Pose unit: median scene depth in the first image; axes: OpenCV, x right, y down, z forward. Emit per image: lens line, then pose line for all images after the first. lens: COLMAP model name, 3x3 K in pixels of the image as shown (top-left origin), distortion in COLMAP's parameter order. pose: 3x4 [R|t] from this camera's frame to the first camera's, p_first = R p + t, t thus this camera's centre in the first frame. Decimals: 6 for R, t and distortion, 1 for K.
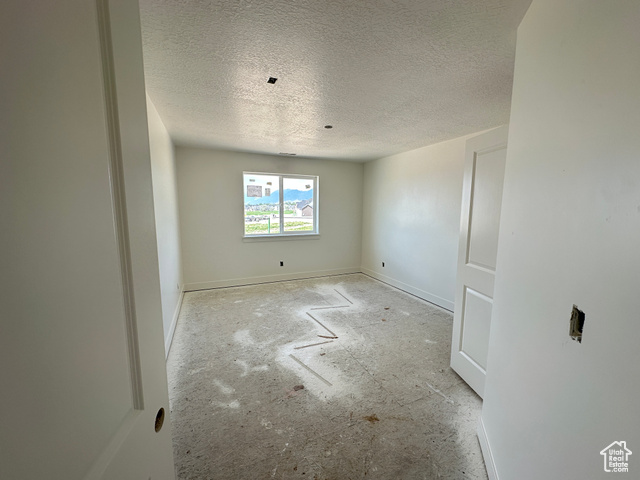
lens RADIAL K [[256.1, 0, 319.1], [0, 256.1, 237.1], [0, 0, 1]] dist [0.000851, 0.000063]
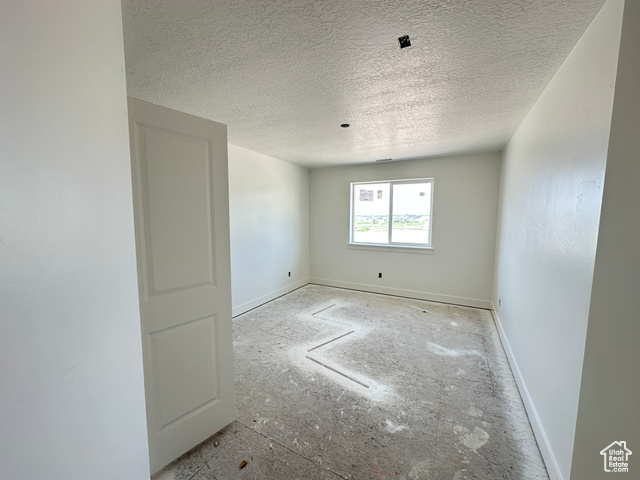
lens RADIAL K [[256.1, 0, 318.6], [0, 256.1, 242.9], [0, 0, 1]] dist [0.000851, 0.000063]
pose [[0.613532, 0.072184, -0.786364, 0.444285], [-0.093105, 0.995480, 0.018738, -0.011665], [0.784162, 0.061718, 0.617480, 0.221948]]
